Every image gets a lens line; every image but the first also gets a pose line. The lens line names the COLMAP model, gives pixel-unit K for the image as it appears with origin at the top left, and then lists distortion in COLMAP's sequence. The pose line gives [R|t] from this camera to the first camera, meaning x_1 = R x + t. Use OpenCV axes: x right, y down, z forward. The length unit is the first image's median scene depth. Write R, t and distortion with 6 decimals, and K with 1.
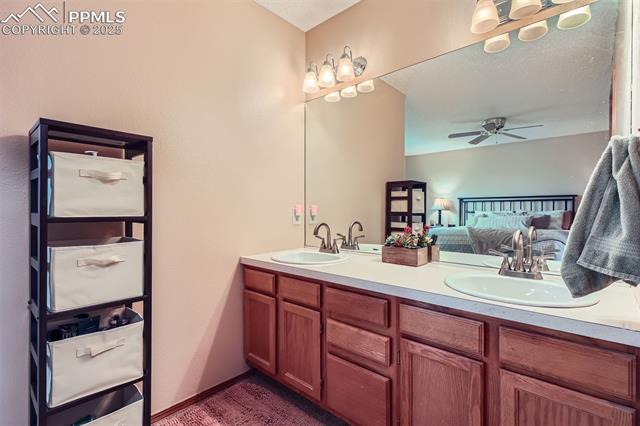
lens RADIAL K [[312.9, 0, 320.5], [0, 312.9, 212.0], [0, 0, 1]] dist [-0.001953, -0.000115]
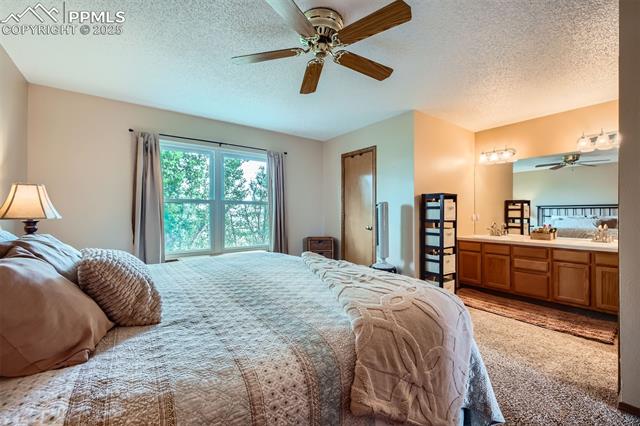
lens RADIAL K [[267.4, 0, 319.1], [0, 267.4, 214.8], [0, 0, 1]] dist [-0.002134, -0.000974]
pose [[0.977804, -0.002981, -0.209501, -0.509999], [0.002790, 0.999995, -0.001210, -0.015136], [0.209504, 0.000599, 0.977808, -0.712076]]
